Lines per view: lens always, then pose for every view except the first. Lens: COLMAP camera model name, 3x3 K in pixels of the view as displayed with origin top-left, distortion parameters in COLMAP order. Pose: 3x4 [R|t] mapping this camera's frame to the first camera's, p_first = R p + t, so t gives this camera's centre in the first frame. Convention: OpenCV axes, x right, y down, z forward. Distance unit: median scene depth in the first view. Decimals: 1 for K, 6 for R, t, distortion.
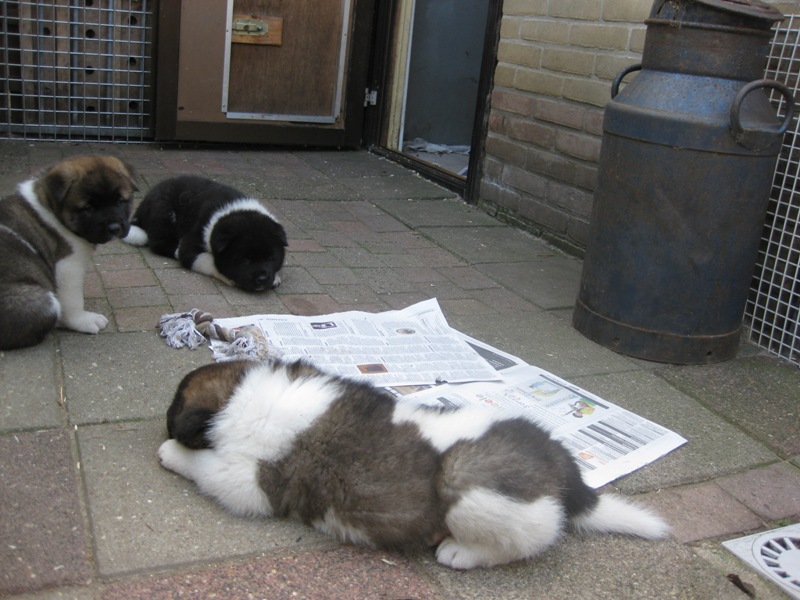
lens RADIAL K [[803.1, 0, 397.1], [0, 803.1, 296.0], [0, 0, 1]] dist [-0.131543, 0.000000]
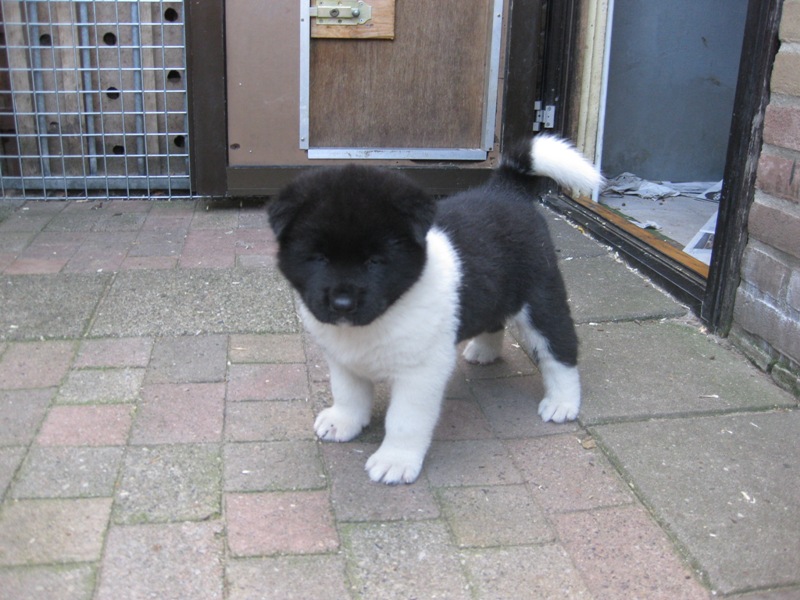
lens RADIAL K [[803.1, 0, 400.9], [0, 803.1, 302.6], [0, 0, 1]] dist [-0.131543, 0.000000]
pose [[0.963506, 0.017733, -0.267099, 0.029563], [-0.016899, 0.999843, 0.005417, -0.116369], [0.267153, -0.000706, 0.963654, 0.413351]]
